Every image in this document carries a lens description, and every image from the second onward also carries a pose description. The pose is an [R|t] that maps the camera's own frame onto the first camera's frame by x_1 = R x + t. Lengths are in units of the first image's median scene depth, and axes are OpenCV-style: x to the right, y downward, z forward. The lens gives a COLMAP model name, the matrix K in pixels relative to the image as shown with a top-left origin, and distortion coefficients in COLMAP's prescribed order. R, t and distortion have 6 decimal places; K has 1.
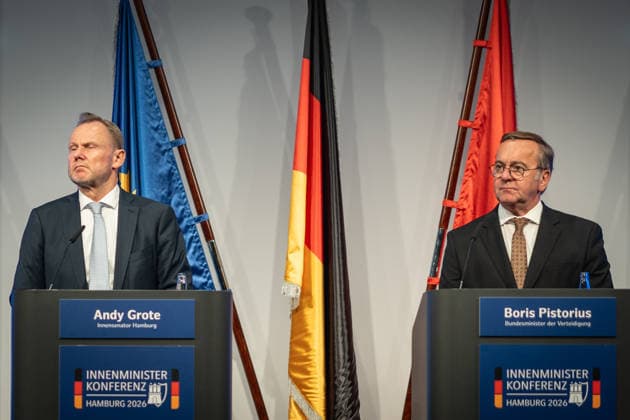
lens RADIAL K [[1504.0, 0, 314.4], [0, 1504.0, 247.5], [0, 0, 1]] dist [-0.008444, 0.109539]
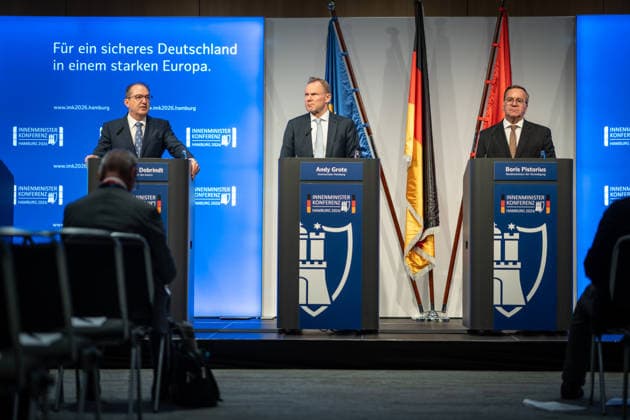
lens RADIAL K [[1504.0, 0, 314.4], [0, 1504.0, 247.5], [0, 0, 1]] dist [-0.008444, 0.109539]
pose [[0.995585, 0.008310, -0.093500, 0.055060], [0.000745, 0.995343, 0.096394, -0.053132], [0.093865, -0.096038, 0.990942, -1.177806]]
